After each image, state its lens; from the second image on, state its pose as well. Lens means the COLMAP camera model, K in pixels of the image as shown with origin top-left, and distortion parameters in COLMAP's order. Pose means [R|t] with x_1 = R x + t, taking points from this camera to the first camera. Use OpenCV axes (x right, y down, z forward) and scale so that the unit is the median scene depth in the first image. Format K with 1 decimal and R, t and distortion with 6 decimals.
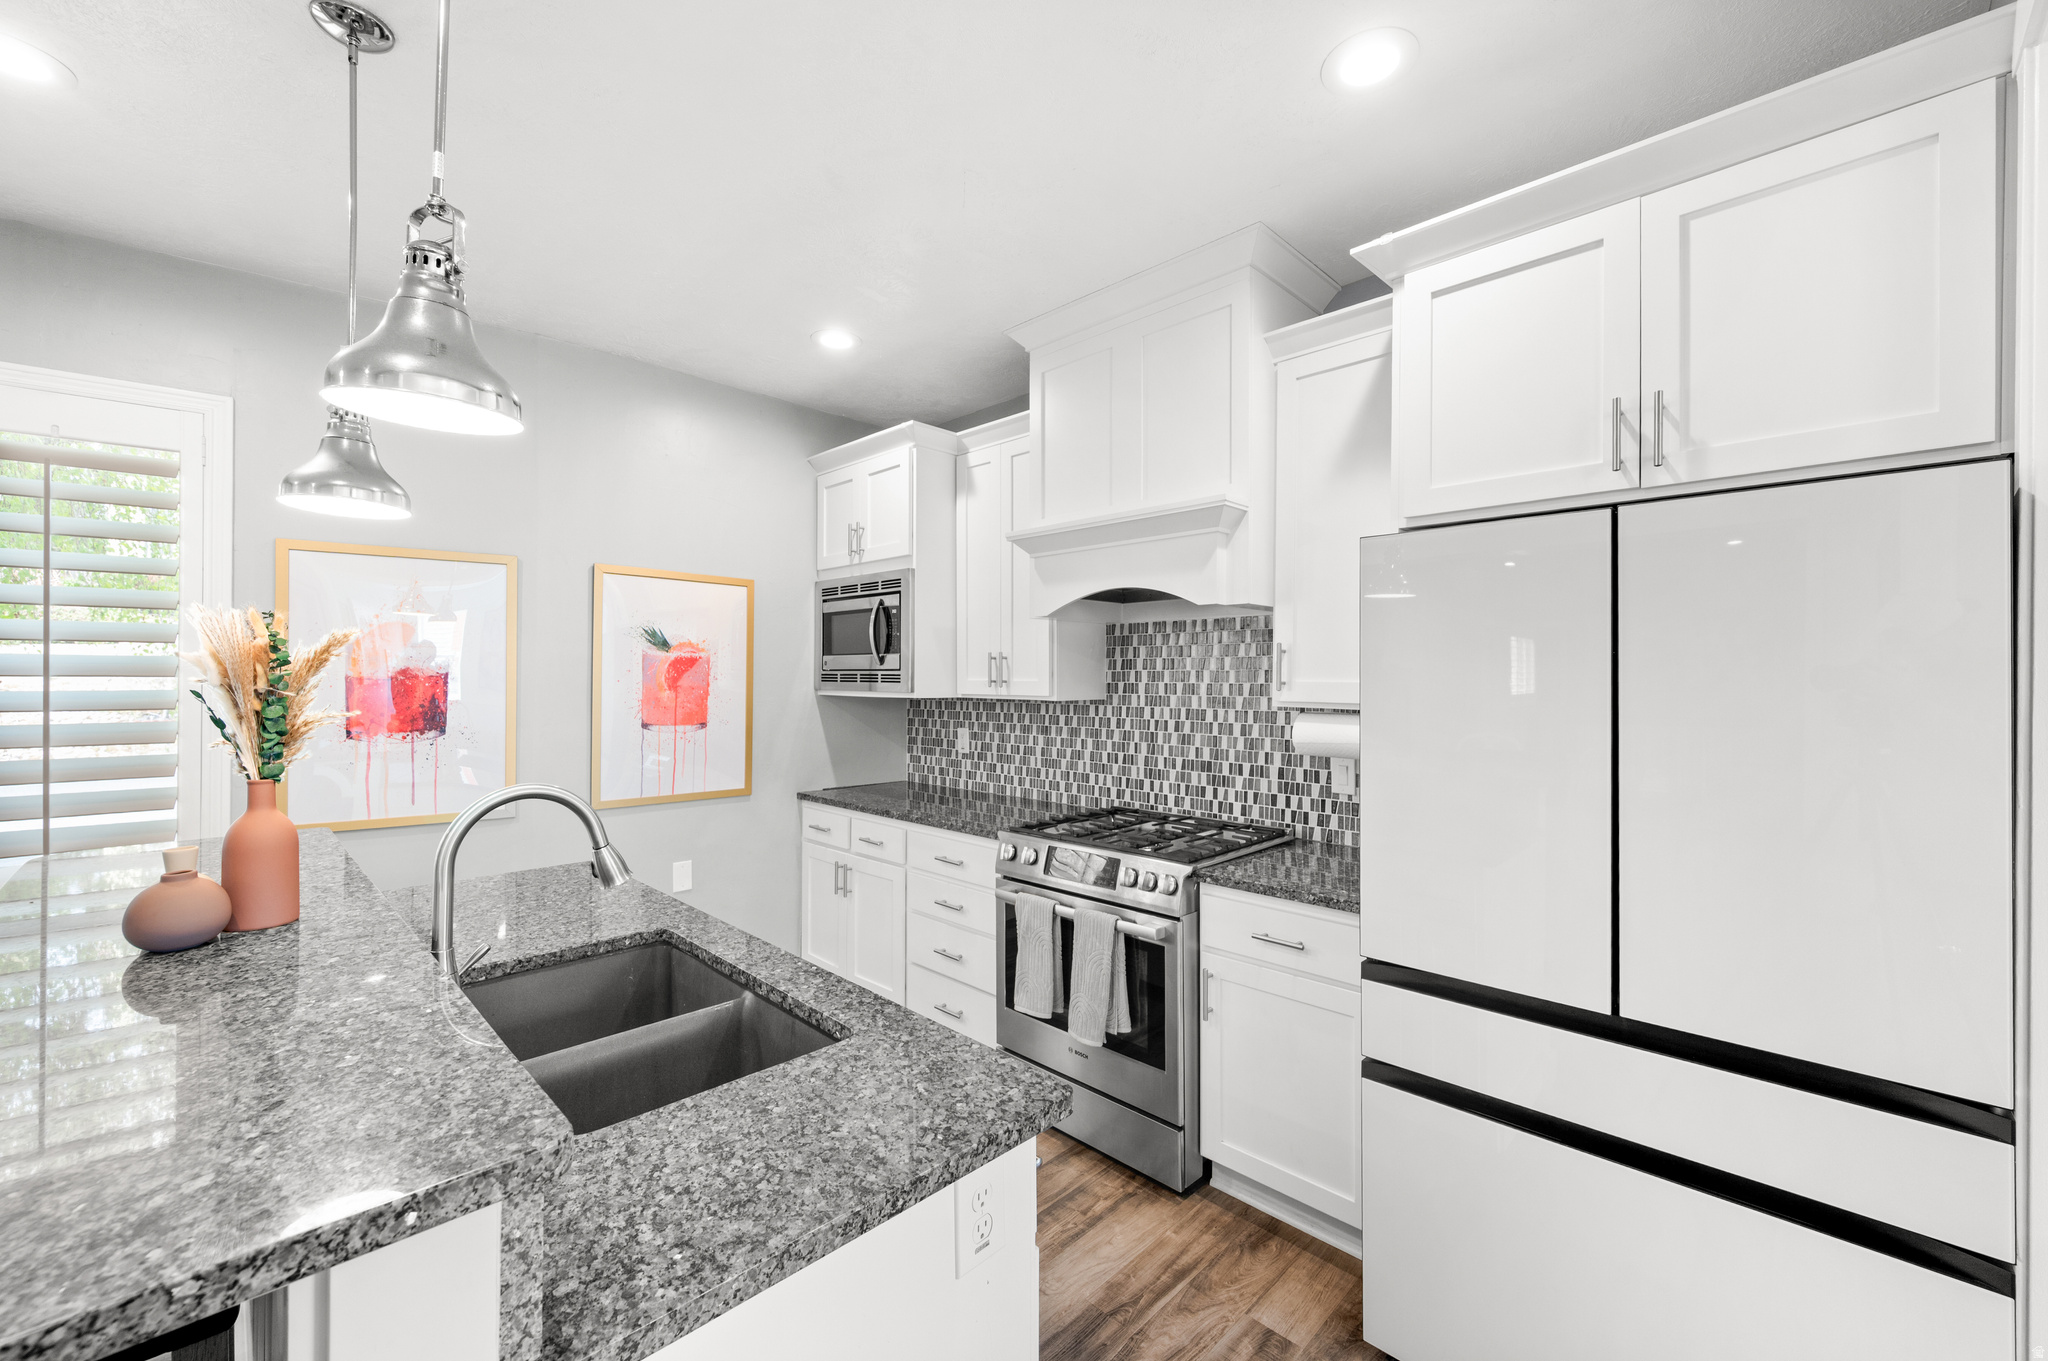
lens RADIAL K [[811.8, 0, 1036.5], [0, 811.8, 674.5], [0, 0, 1]] dist [-0.000340, 0.000004]
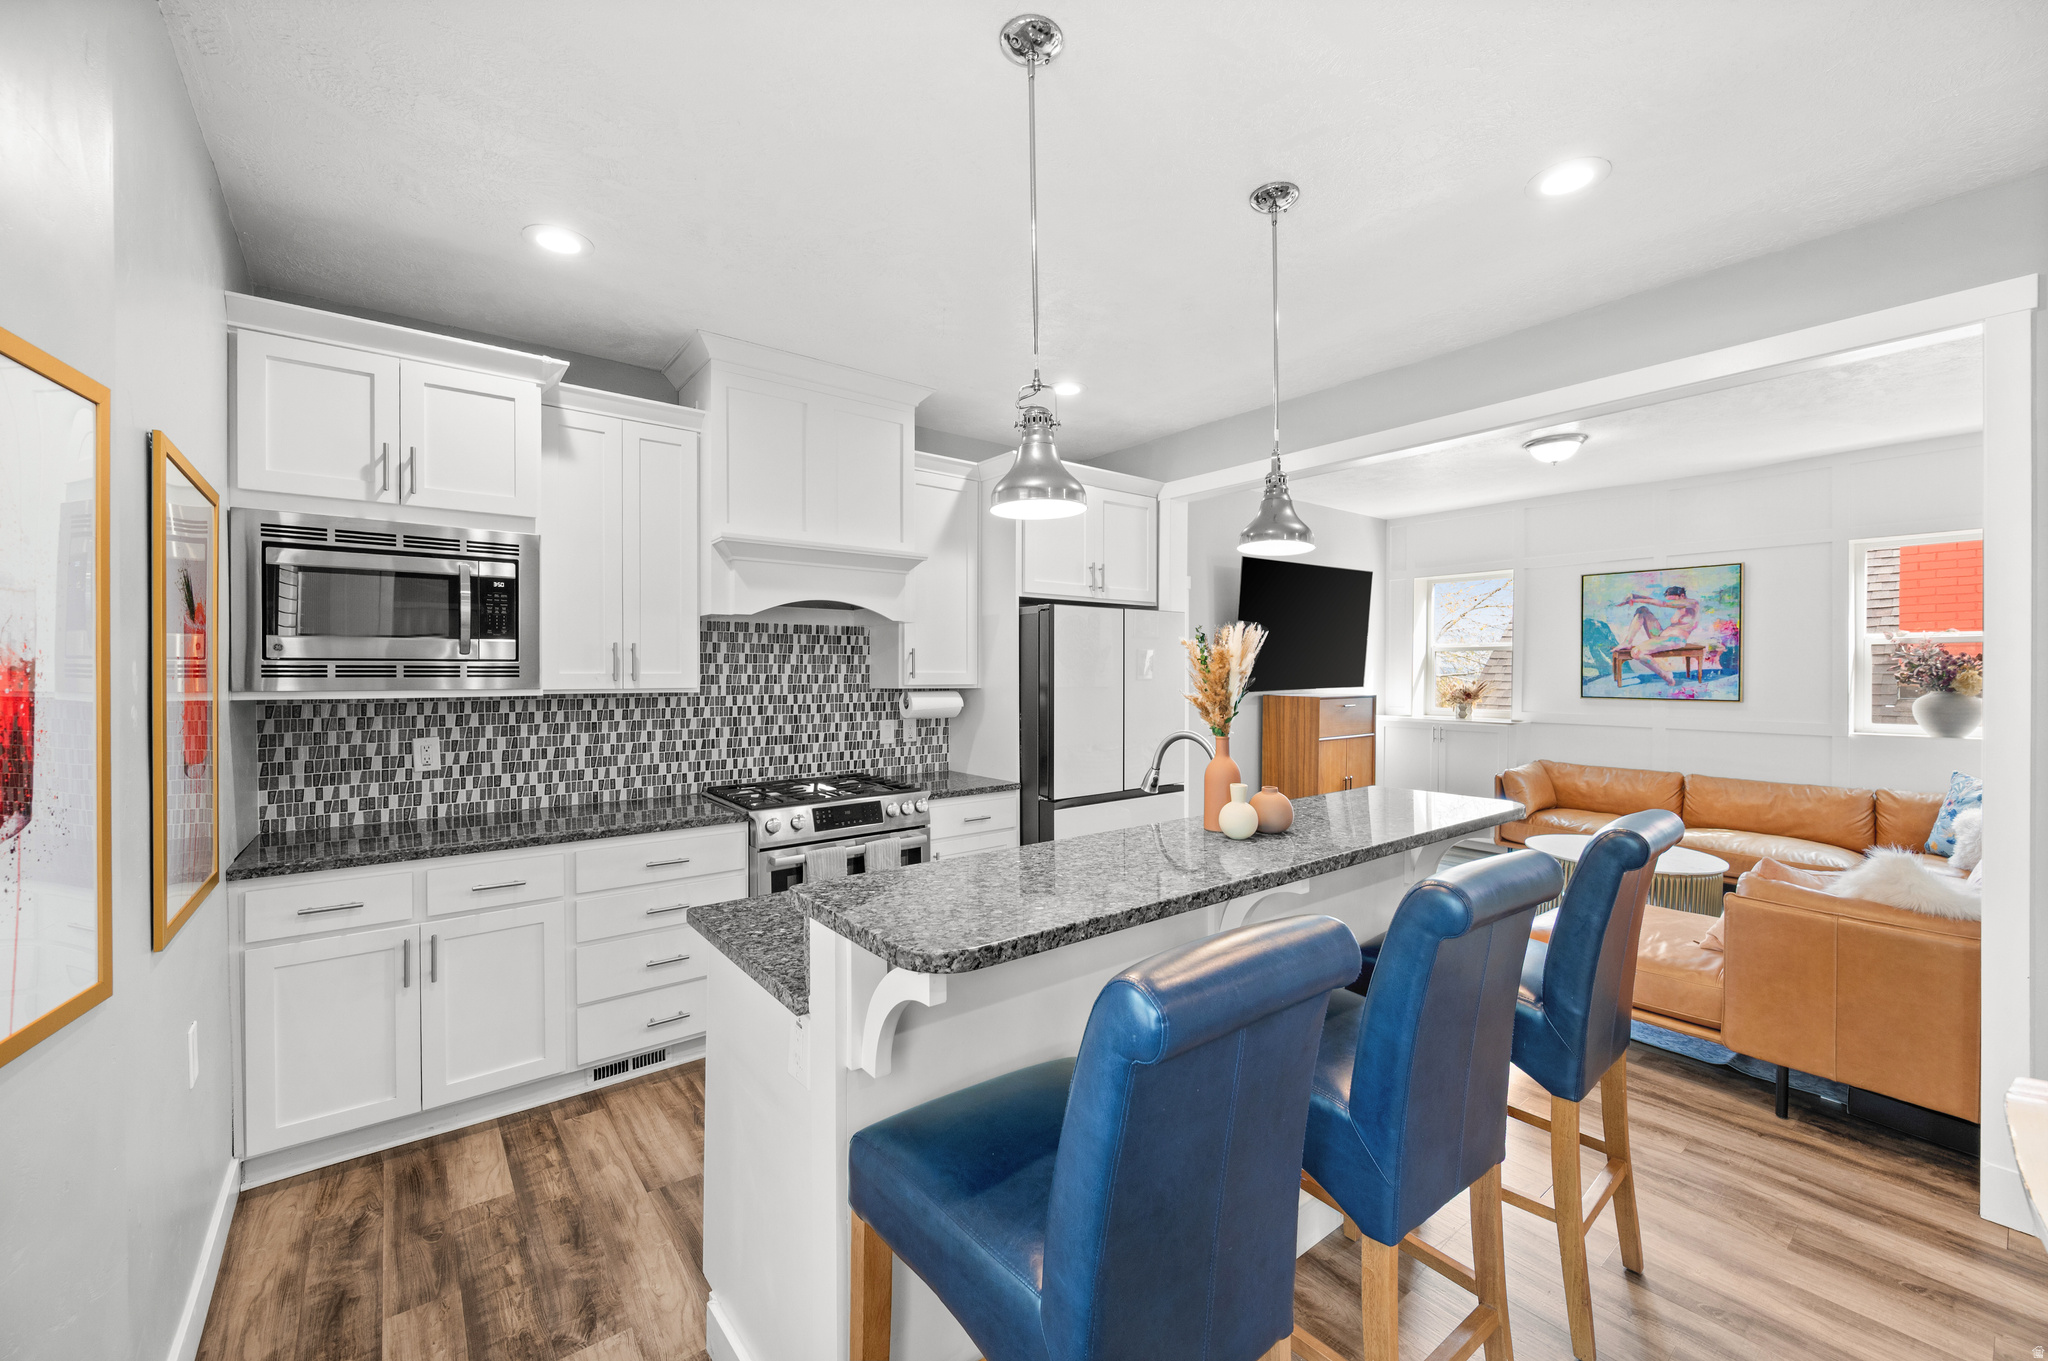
lens RADIAL K [[811.8, 0, 1022.0], [0, 811.8, 674.3], [0, 0, 1]] dist [-0.000340, 0.000004]
pose [[0.133035, -0.005352, 0.991097, -1.053549], [-0.001899, 0.999982, 0.005655, 0.002805], [-0.991110, -0.002634, 0.133022, 0.487461]]
